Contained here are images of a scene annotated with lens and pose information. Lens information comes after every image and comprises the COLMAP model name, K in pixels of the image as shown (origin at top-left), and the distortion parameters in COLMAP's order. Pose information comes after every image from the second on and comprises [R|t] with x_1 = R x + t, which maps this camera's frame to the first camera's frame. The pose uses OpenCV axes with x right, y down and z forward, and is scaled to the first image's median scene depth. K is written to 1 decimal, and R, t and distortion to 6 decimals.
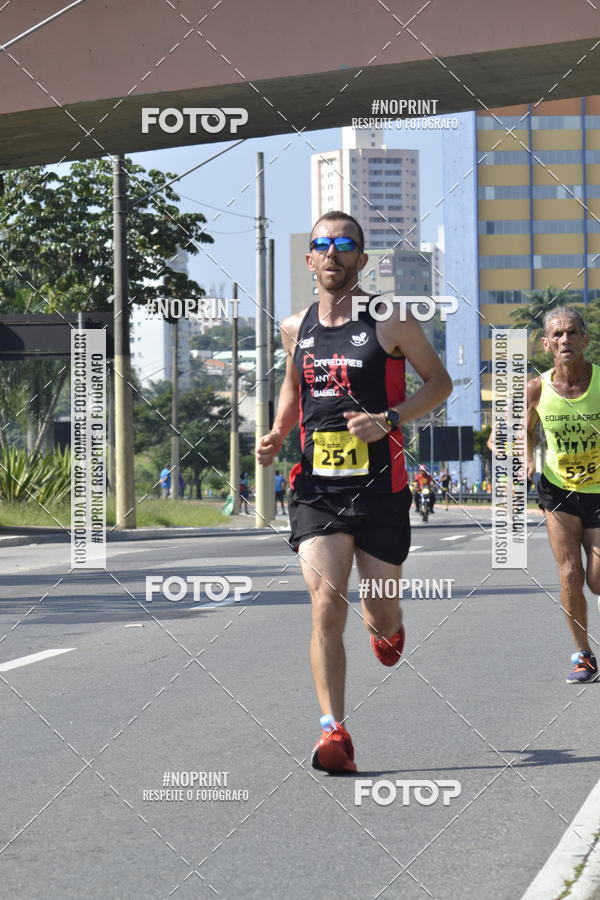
lens RADIAL K [[5318.8, 0, 301.8], [0, 5318.8, 448.5], [0, 0, 1]] dist [-0.071082, 11.870590]
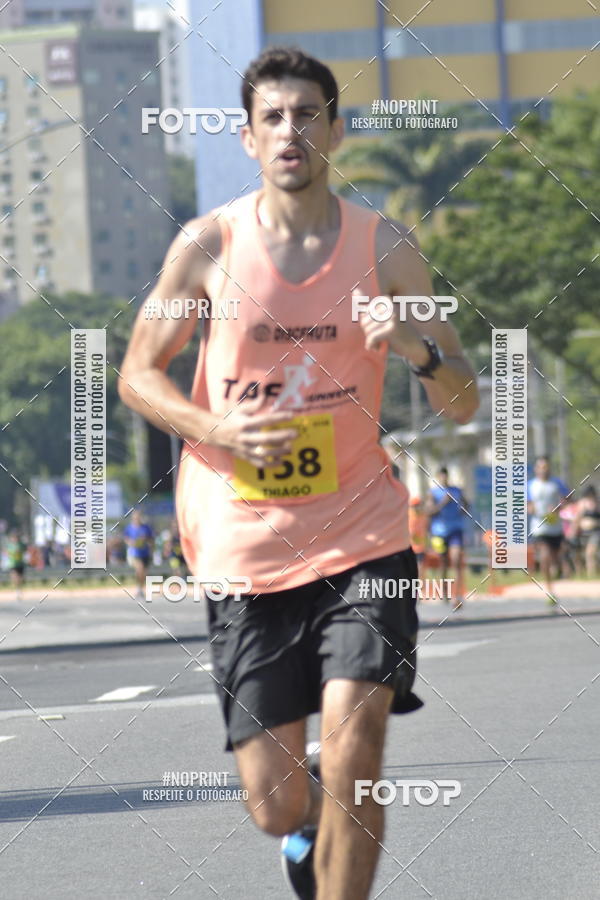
lens RADIAL K [[3748.7, 0, 257.0], [0, 3748.7, 451.6], [0, 0, 1]] dist [0.072290, -2.187492]
pose [[0.996269, -0.032851, -0.079801, 0.056821], [0.030757, 0.999153, -0.027331, 0.008015], [0.080631, 0.024774, 0.996436, 0.680942]]
